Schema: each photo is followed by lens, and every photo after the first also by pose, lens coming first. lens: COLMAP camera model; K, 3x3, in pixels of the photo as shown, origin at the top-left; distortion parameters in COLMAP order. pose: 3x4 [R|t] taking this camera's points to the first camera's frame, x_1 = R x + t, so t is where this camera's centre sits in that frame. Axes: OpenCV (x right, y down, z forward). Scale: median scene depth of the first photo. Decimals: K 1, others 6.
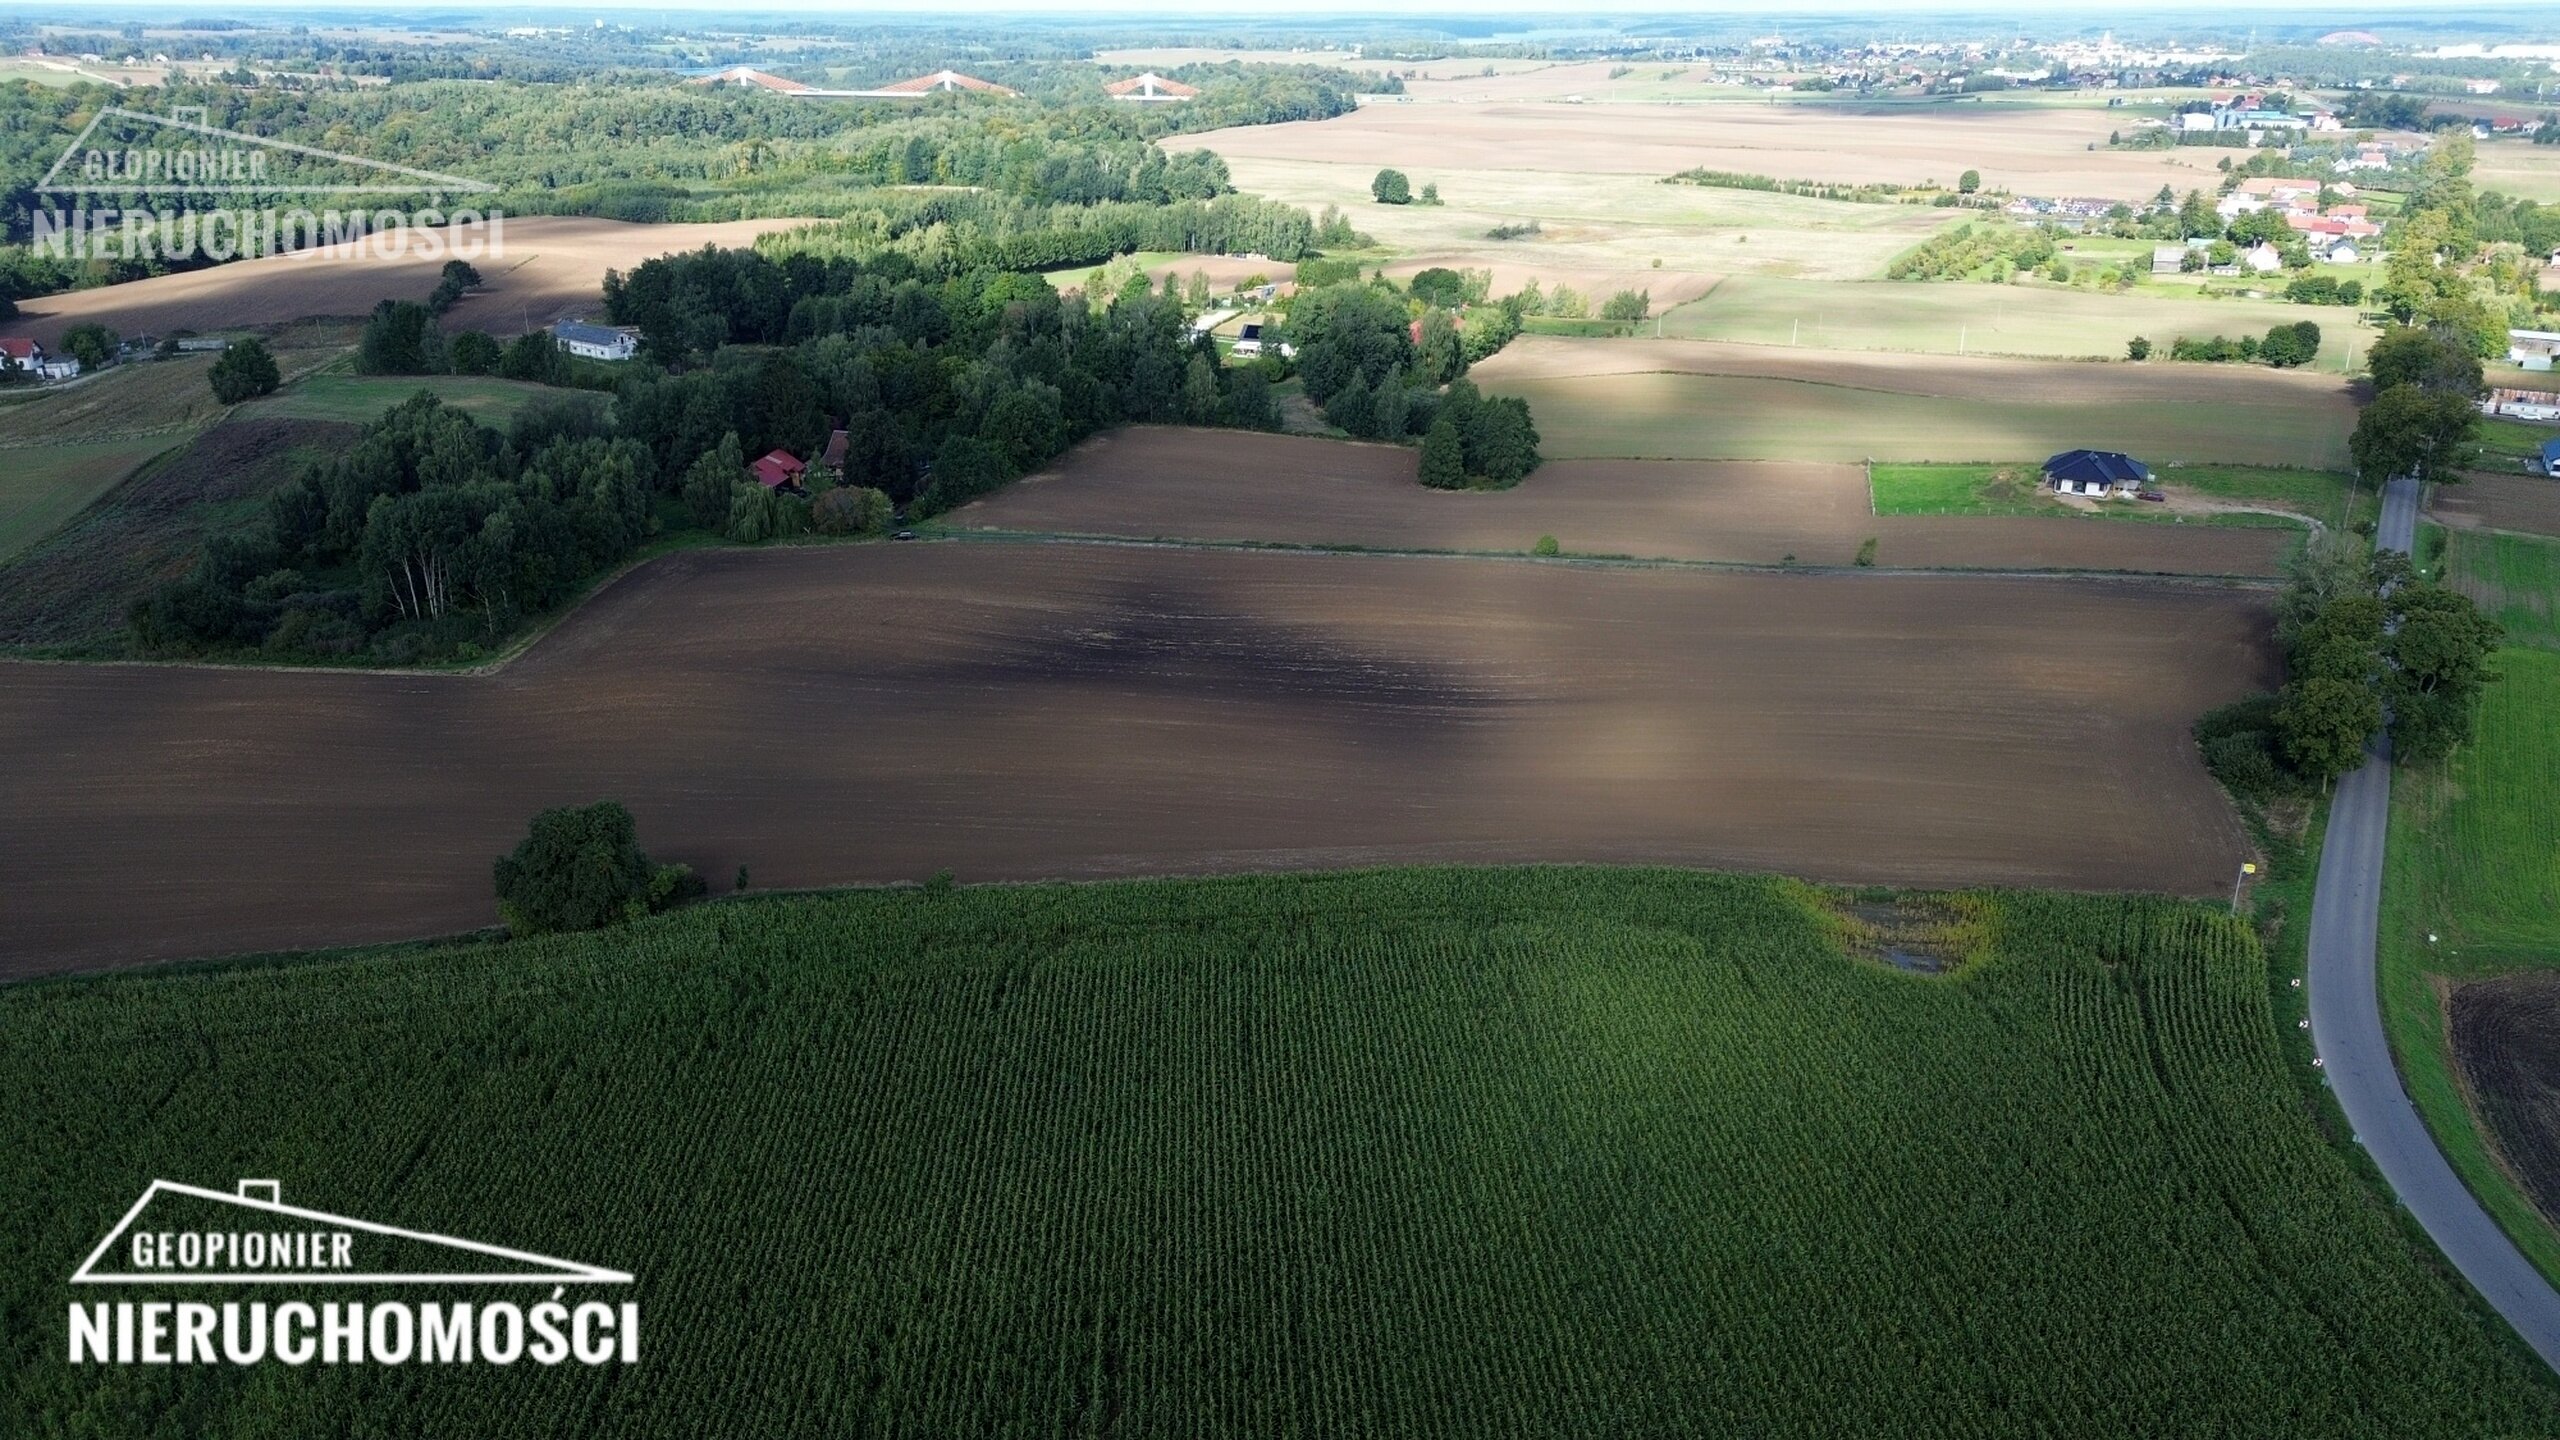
lens RADIAL K [[1806.0, 0, 1285.3], [0, 1806.0, 722.3], [0, 0, 1]] dist [0.072503, -0.061575]
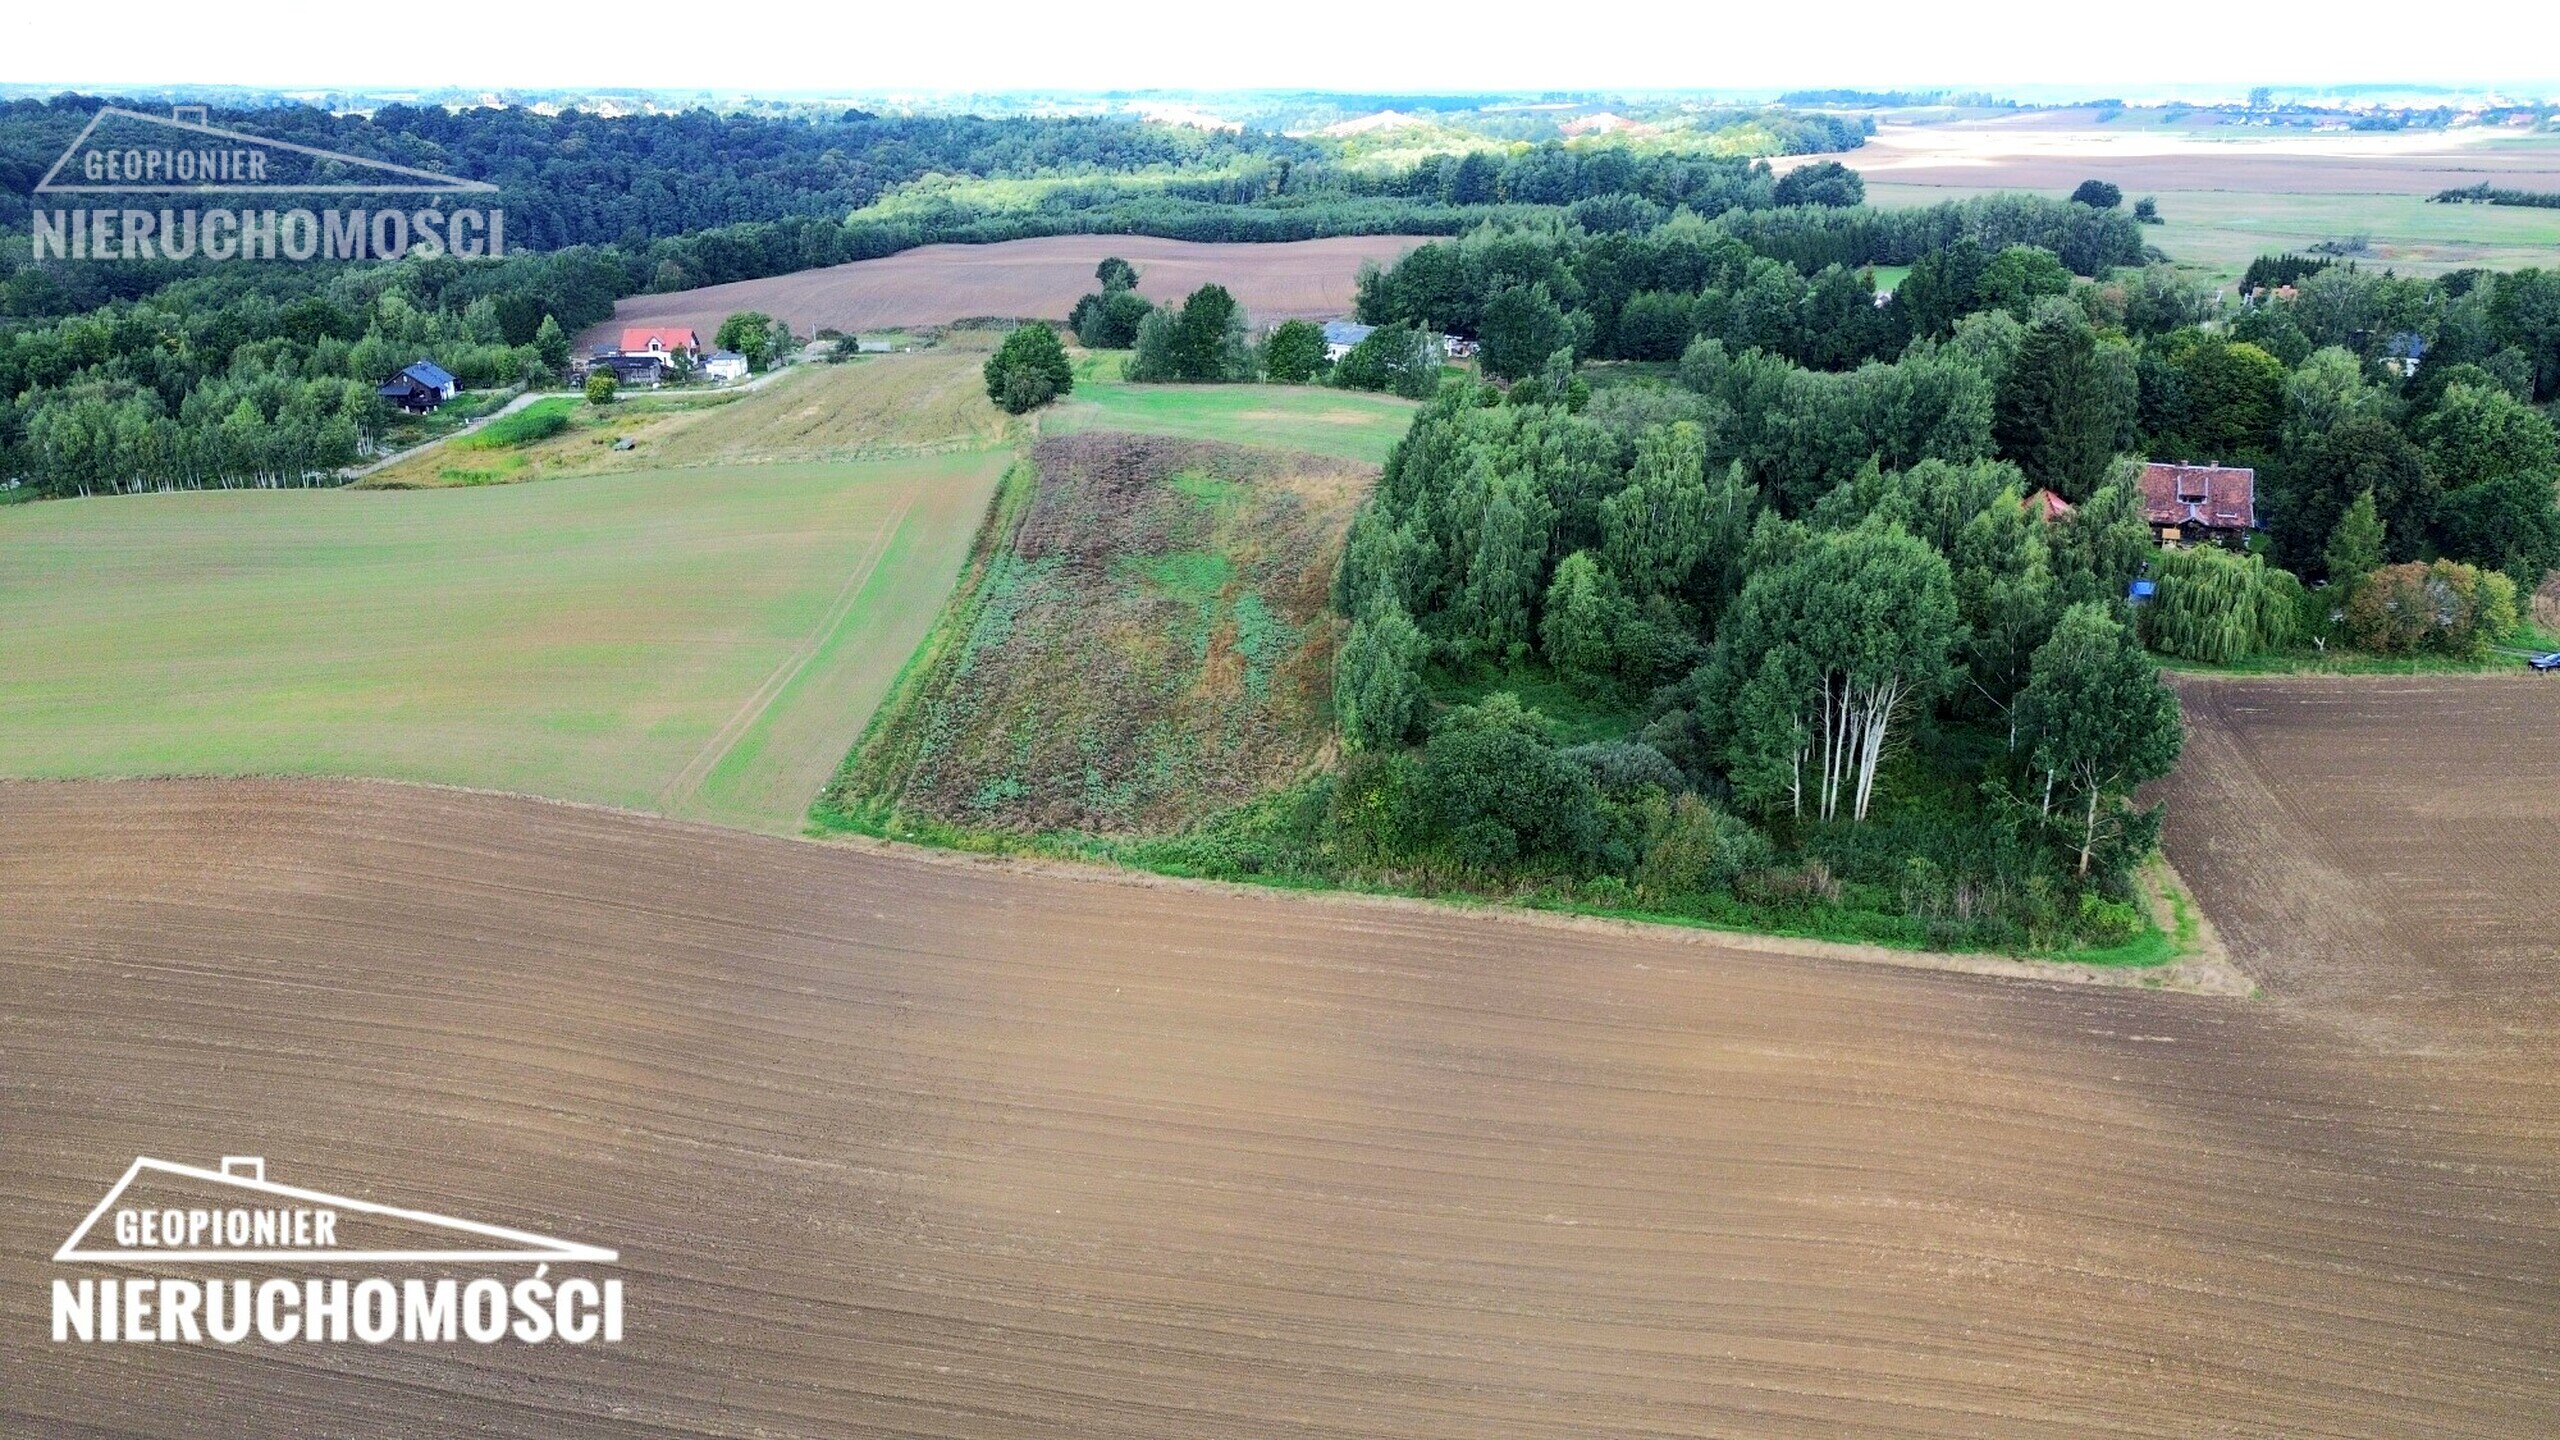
lens RADIAL K [[1806.0, 0, 1282.6], [0, 1806.0, 722.1], [0, 0, 1]] dist [0.072503, -0.061575]
pose [[0.987722, 0.049118, -0.148299, -0.185981], [-0.054710, 0.997928, -0.033865, -0.019249], [0.146328, 0.041563, 0.988363, 0.172226]]
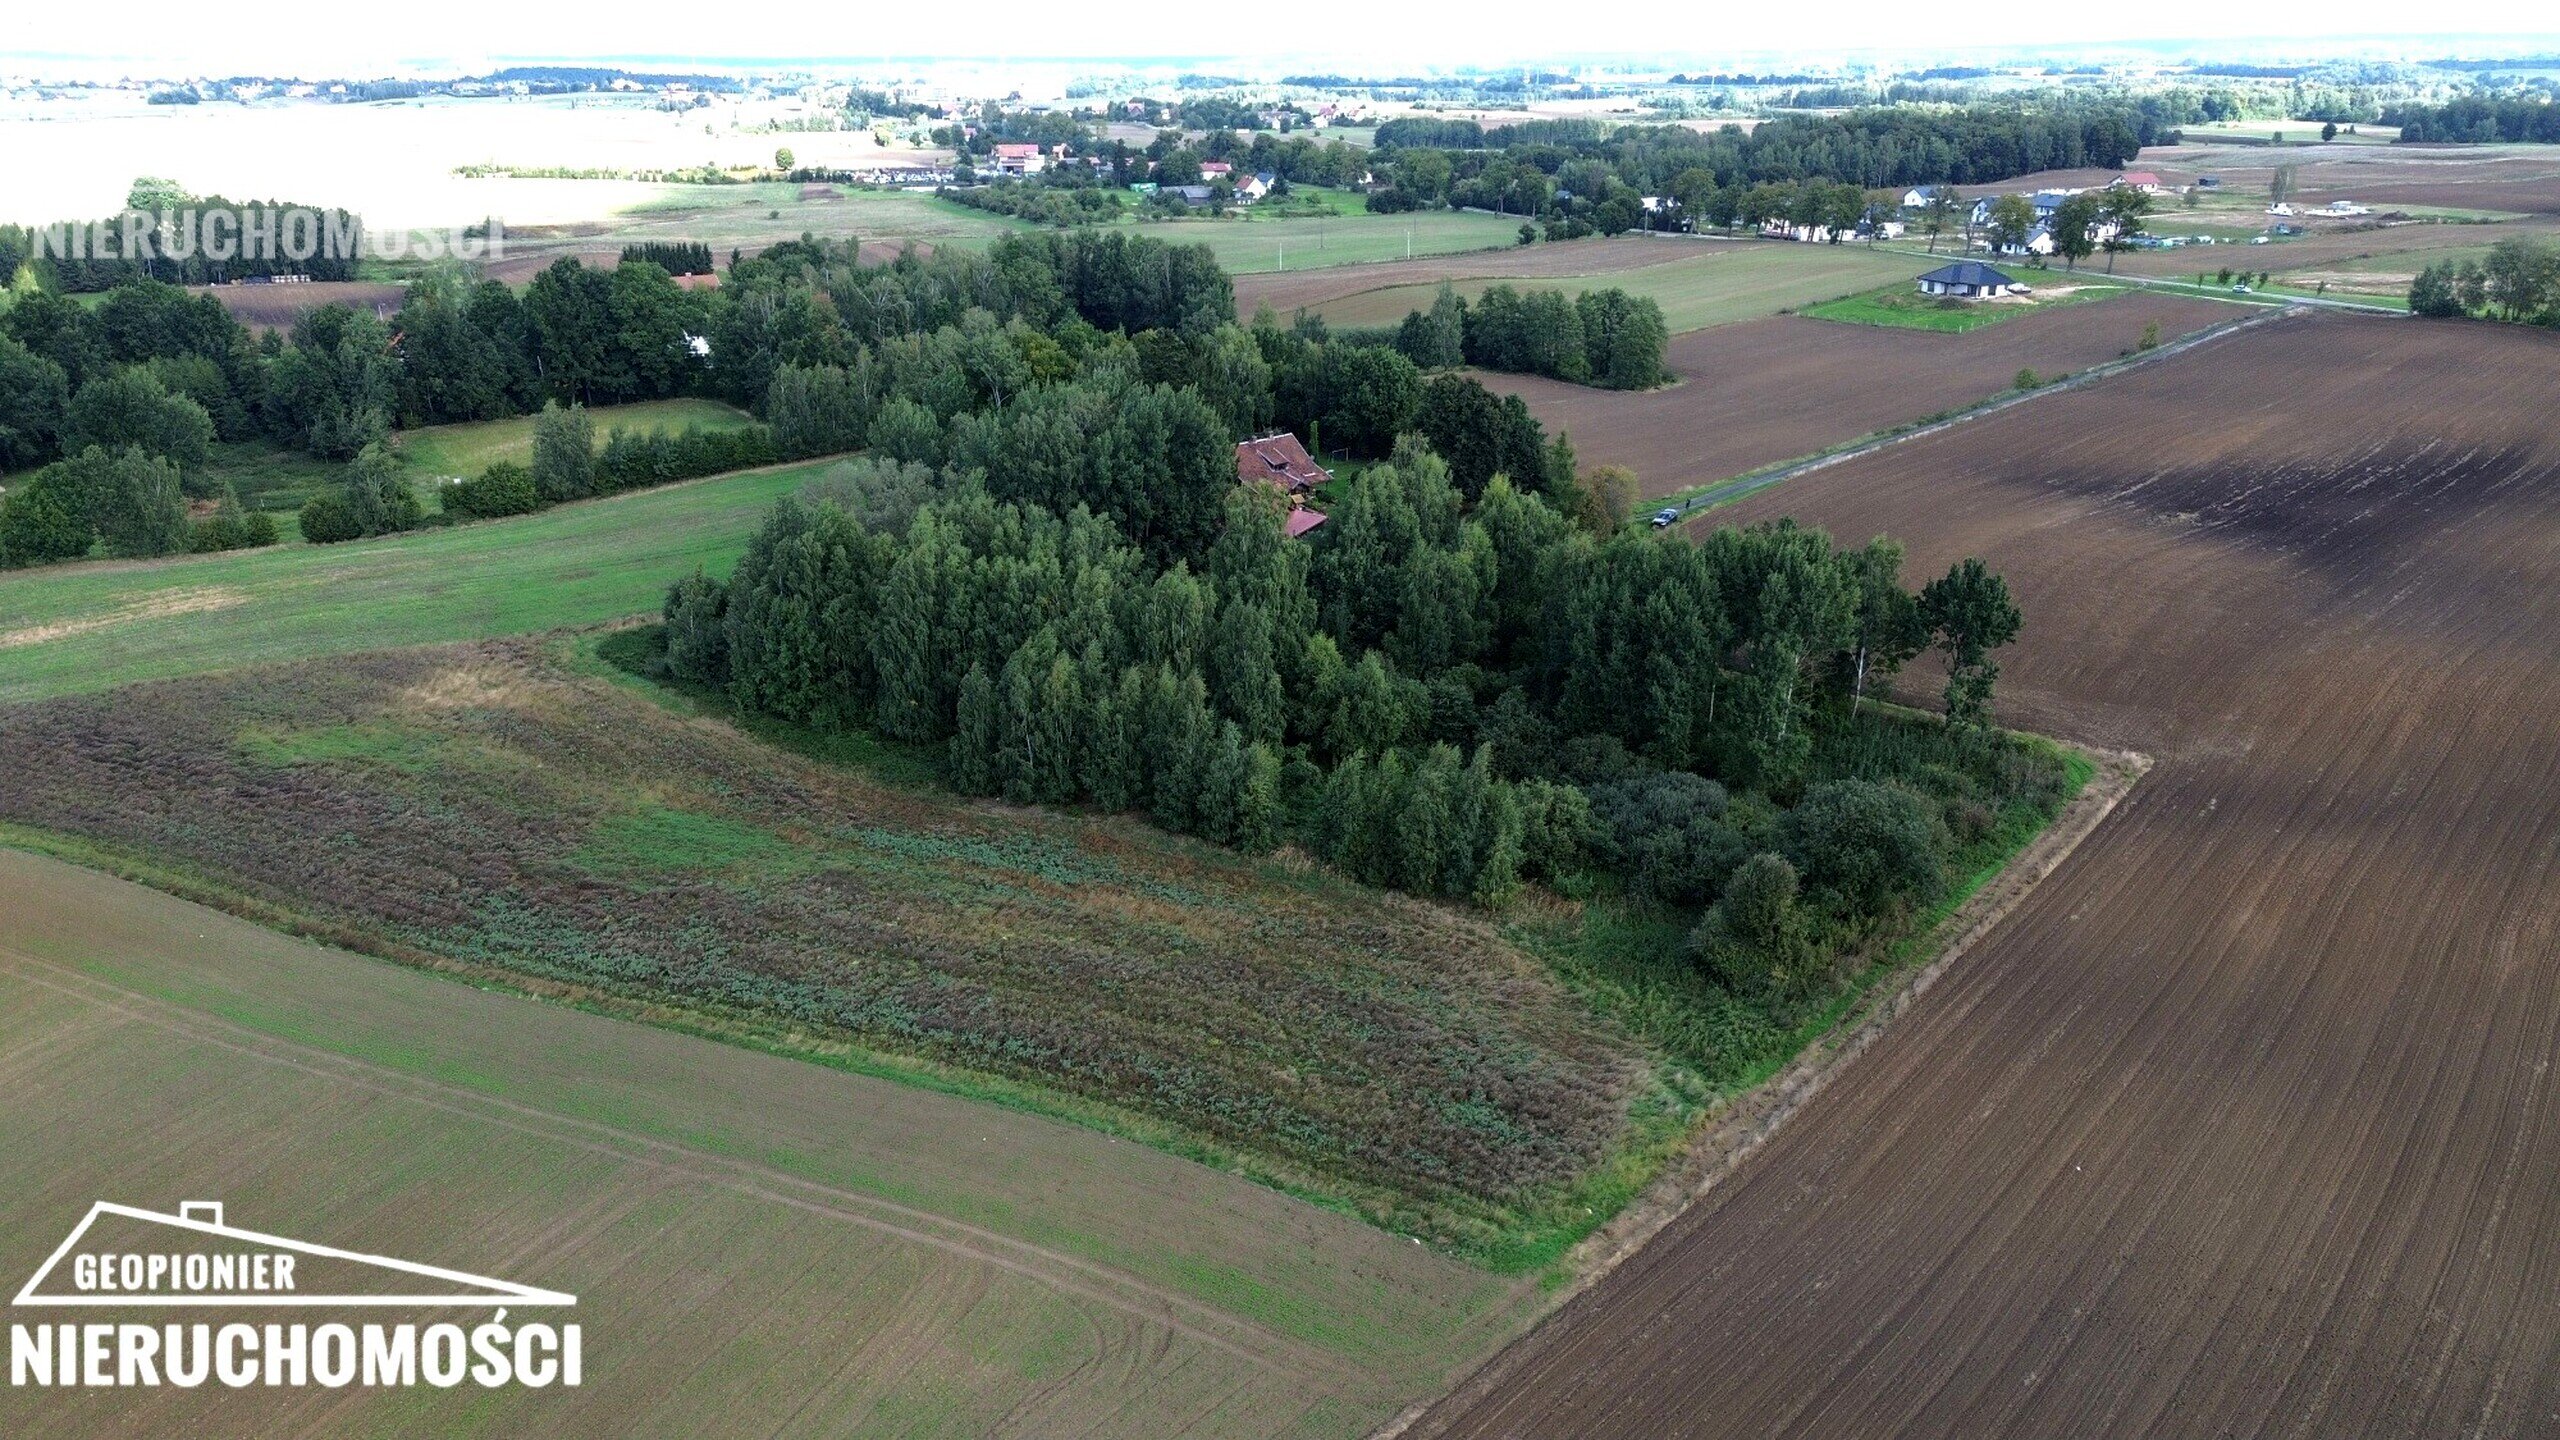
lens RADIAL K [[1806.0, 0, 1290.6], [0, 1806.0, 719.5], [0, 0, 1]] dist [0.072503, -0.061575]
pose [[0.582089, -0.287749, 0.760509, -0.329797], [0.303205, 0.944645, 0.125348, -0.062291], [-0.754480, 0.157626, 0.637114, 0.258893]]
